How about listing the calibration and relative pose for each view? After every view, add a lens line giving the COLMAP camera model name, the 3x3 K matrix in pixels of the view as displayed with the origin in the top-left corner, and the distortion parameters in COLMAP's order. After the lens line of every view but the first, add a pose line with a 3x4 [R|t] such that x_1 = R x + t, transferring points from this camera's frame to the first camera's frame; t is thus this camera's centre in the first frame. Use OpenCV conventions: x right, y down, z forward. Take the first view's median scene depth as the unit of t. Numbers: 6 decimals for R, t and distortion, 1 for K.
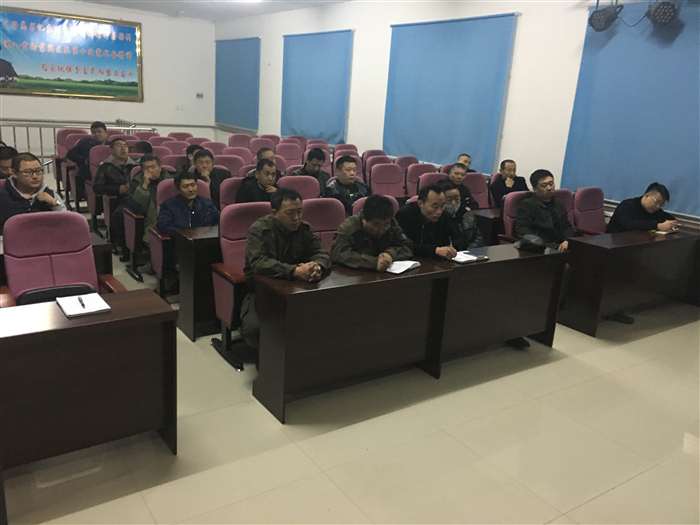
lens RADIAL K [[599.8, 0, 353.5], [0, 599.8, 261.8], [0, 0, 1]] dist [0.067166, -0.090203]
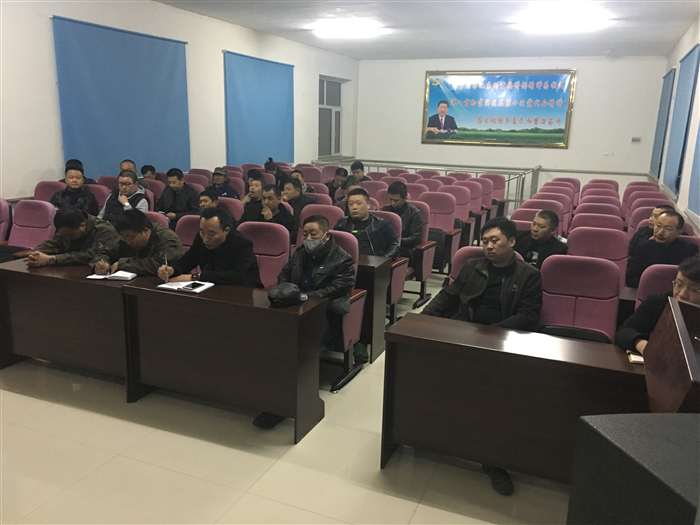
lens RADIAL K [[587.8, 0, 353.7], [0, 587.8, 272.7], [0, 0, 1]] dist [0.048652, -0.008206]
pose [[0.550997, 0.153509, -0.820266, 0.308344], [-0.209407, 0.976919, 0.042161, -0.034918], [0.807806, 0.148539, 0.570426, 0.207898]]
